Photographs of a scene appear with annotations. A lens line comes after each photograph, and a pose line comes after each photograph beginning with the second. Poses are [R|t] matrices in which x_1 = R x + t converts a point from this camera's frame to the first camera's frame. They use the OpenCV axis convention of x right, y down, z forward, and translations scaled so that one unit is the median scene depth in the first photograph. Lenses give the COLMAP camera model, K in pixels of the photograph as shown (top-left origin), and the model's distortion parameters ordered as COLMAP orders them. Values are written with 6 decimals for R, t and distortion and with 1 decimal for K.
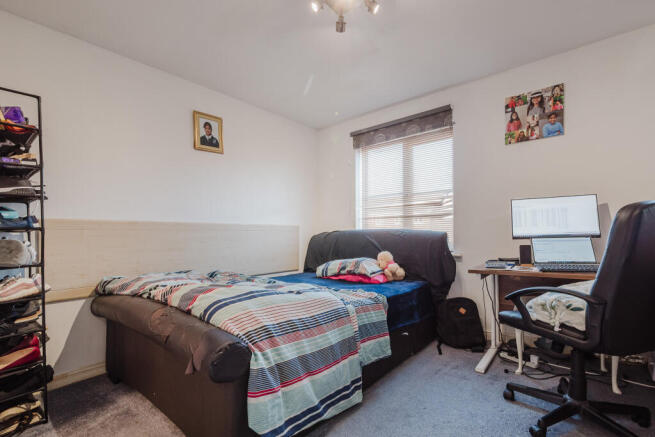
lens RADIAL K [[304.3, 0, 328.7], [0, 304.3, 233.6], [0, 0, 1]] dist [-0.000560, 0.000081]
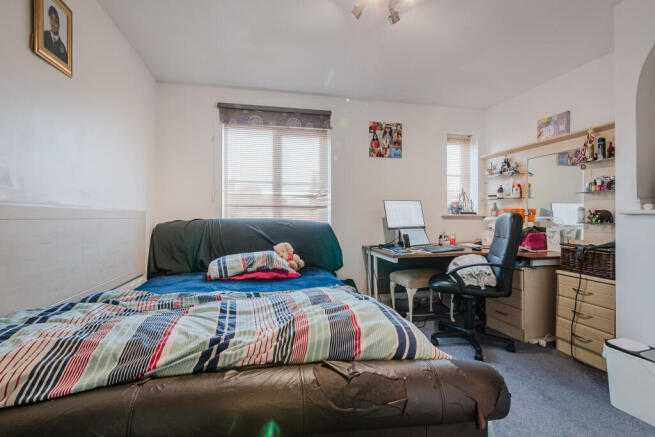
lens RADIAL K [[298.3, 0, 327.0], [0, 298.3, 215.8], [0, 0, 1]] dist [-0.001702, -0.000036]
pose [[0.623159, 0.022517, 0.781771, -0.491732], [-0.018170, 0.999732, -0.014311, -0.016441], [-0.781884, -0.005287, 0.623402, 0.322433]]
